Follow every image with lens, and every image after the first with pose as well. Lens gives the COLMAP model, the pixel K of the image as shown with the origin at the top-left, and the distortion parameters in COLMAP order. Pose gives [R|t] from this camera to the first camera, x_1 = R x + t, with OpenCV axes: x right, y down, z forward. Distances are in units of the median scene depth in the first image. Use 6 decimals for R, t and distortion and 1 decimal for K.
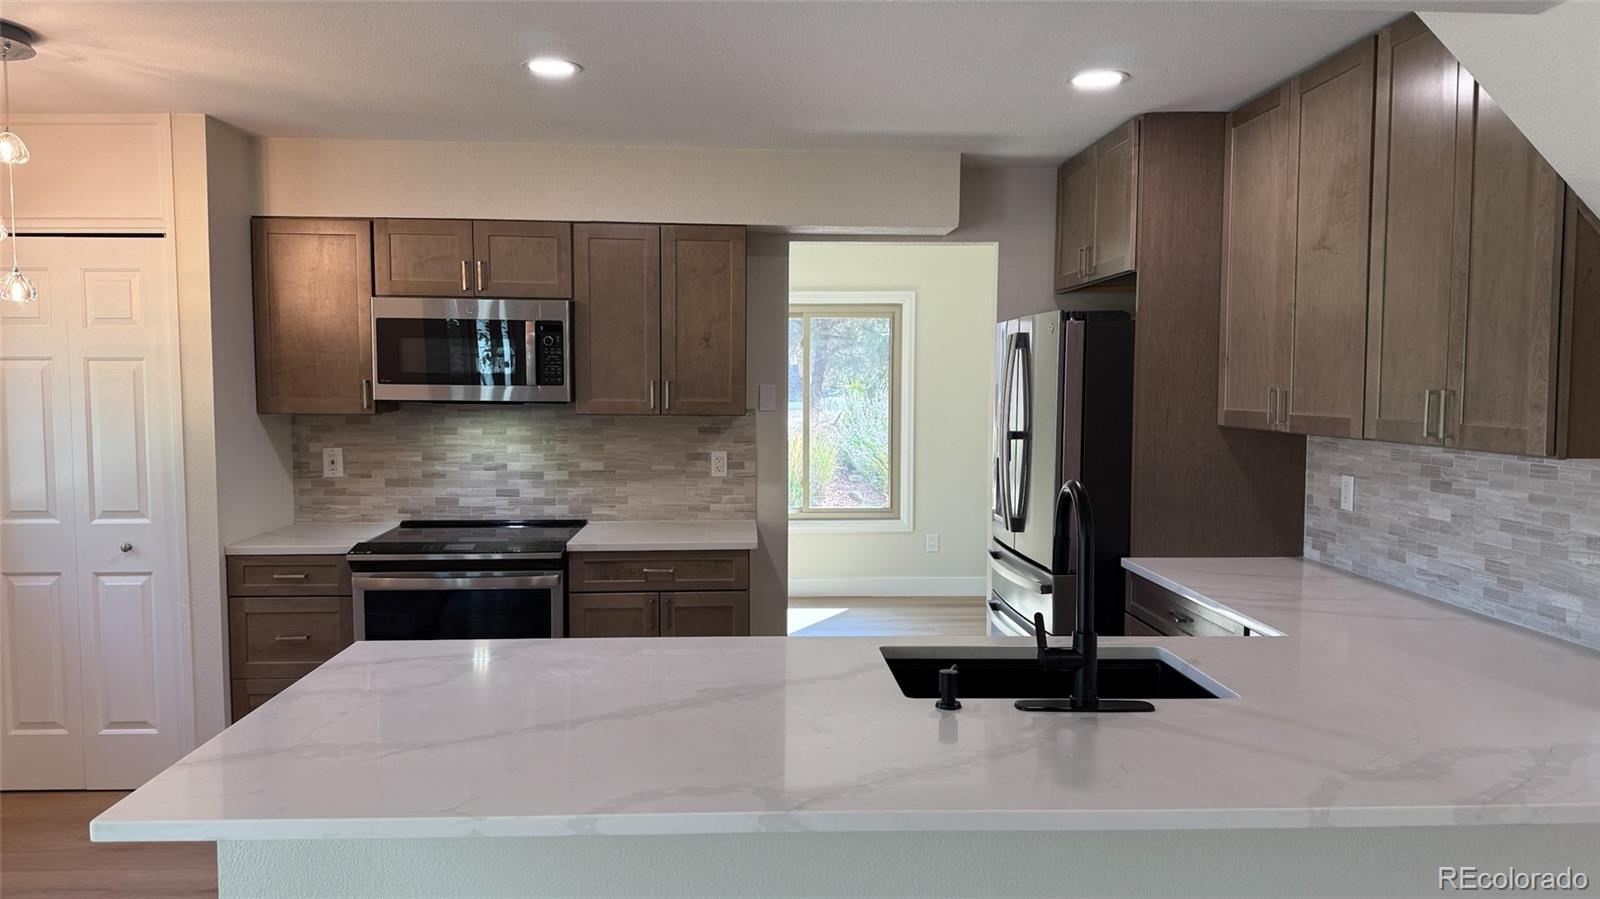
lens RADIAL K [[1121.3, 0, 802.0], [0, 1121.3, 450.8], [0, 0, 1]] dist [0.041737, -0.014322]
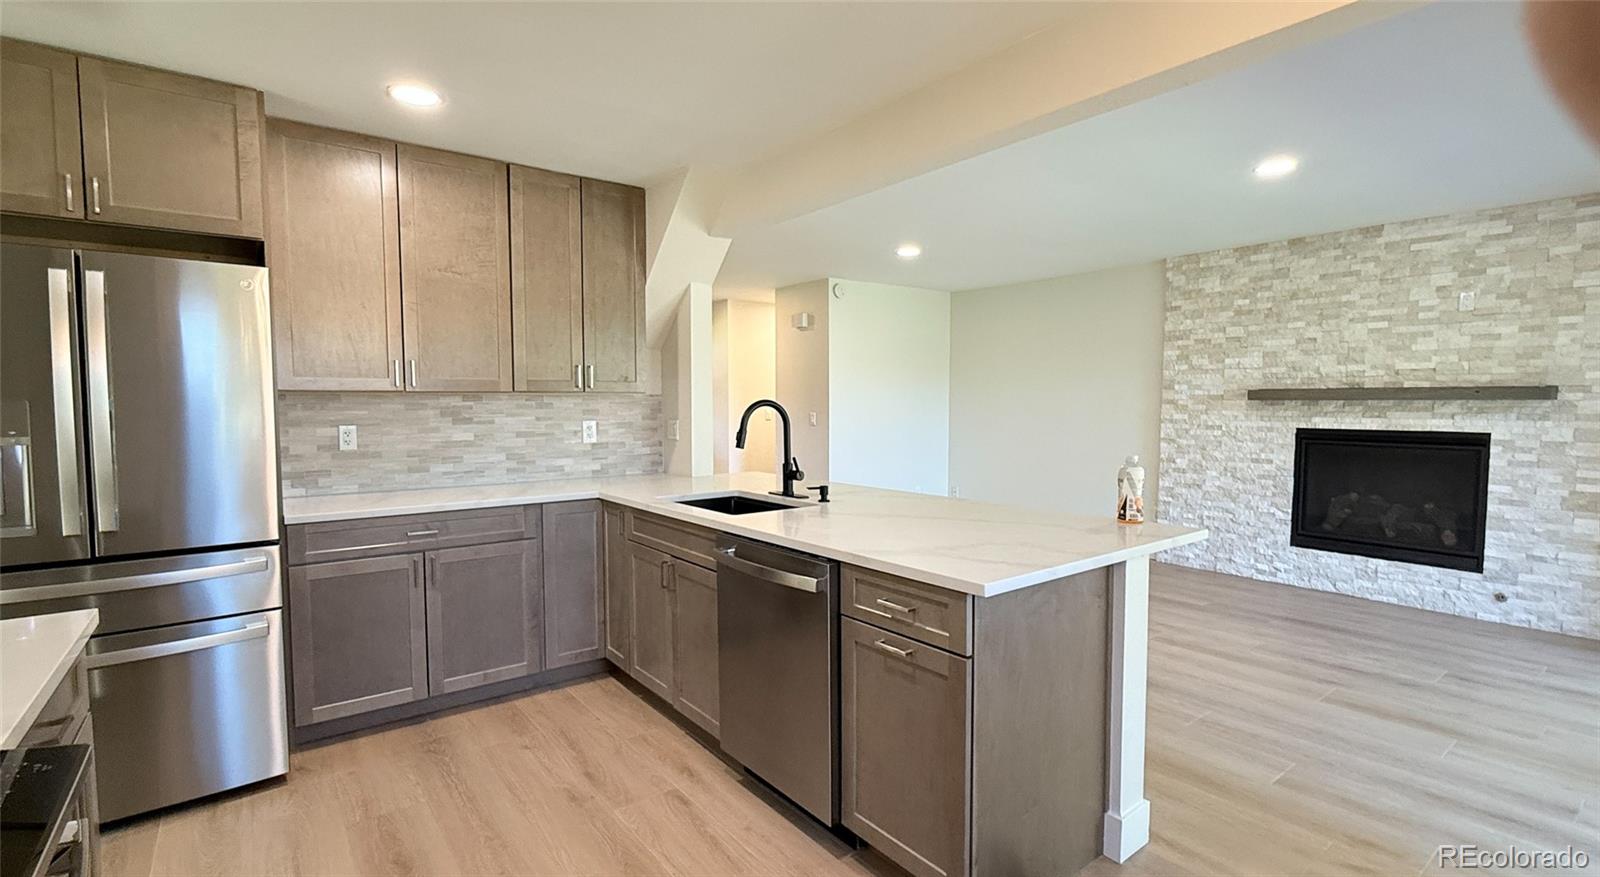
lens RADIAL K [[732.3, 0, 799.4], [0, 732.3, 442.2], [0, 0, 1]] dist [-0.001453, -0.000078]
pose [[-0.571913, -0.046733, 0.818982, -0.450561], [0.052621, 0.994230, 0.093479, -0.009873], [-0.818625, 0.096557, -0.566154, 0.822640]]
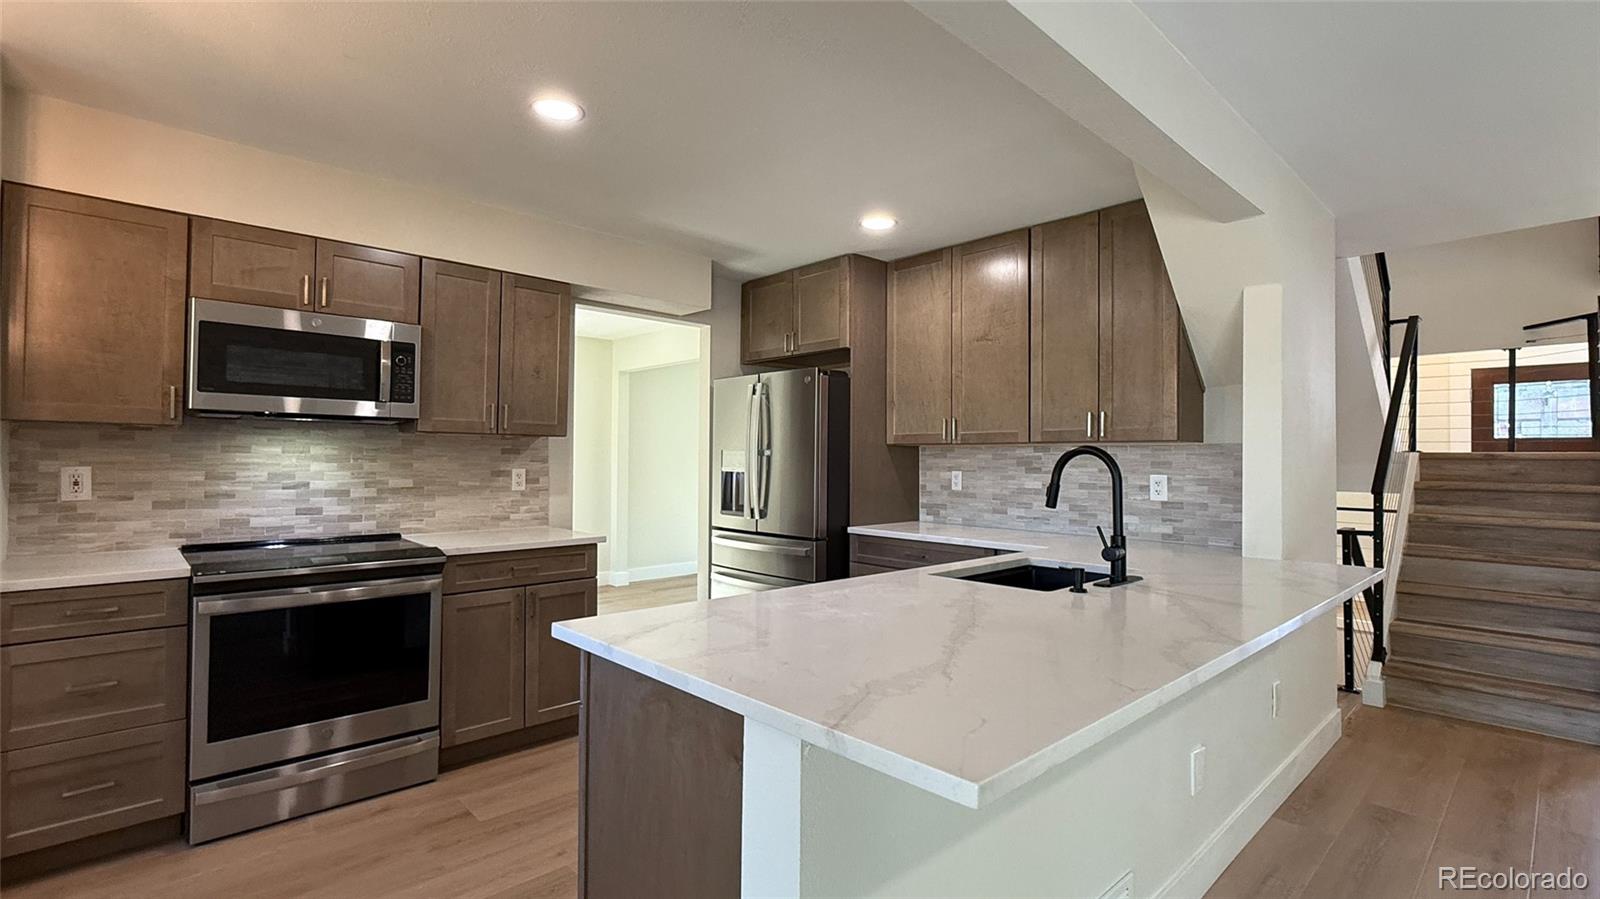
lens RADIAL K [[726.6, 0, 801.6], [0, 726.6, 446.7], [0, 0, 1]] dist [-0.006121, -0.001706]
pose [[0.760460, 0.014173, 0.649230, -0.352656], [0.035720, 0.997335, -0.063612, 0.037402], [-0.648402, 0.071565, 0.757927, 0.220557]]
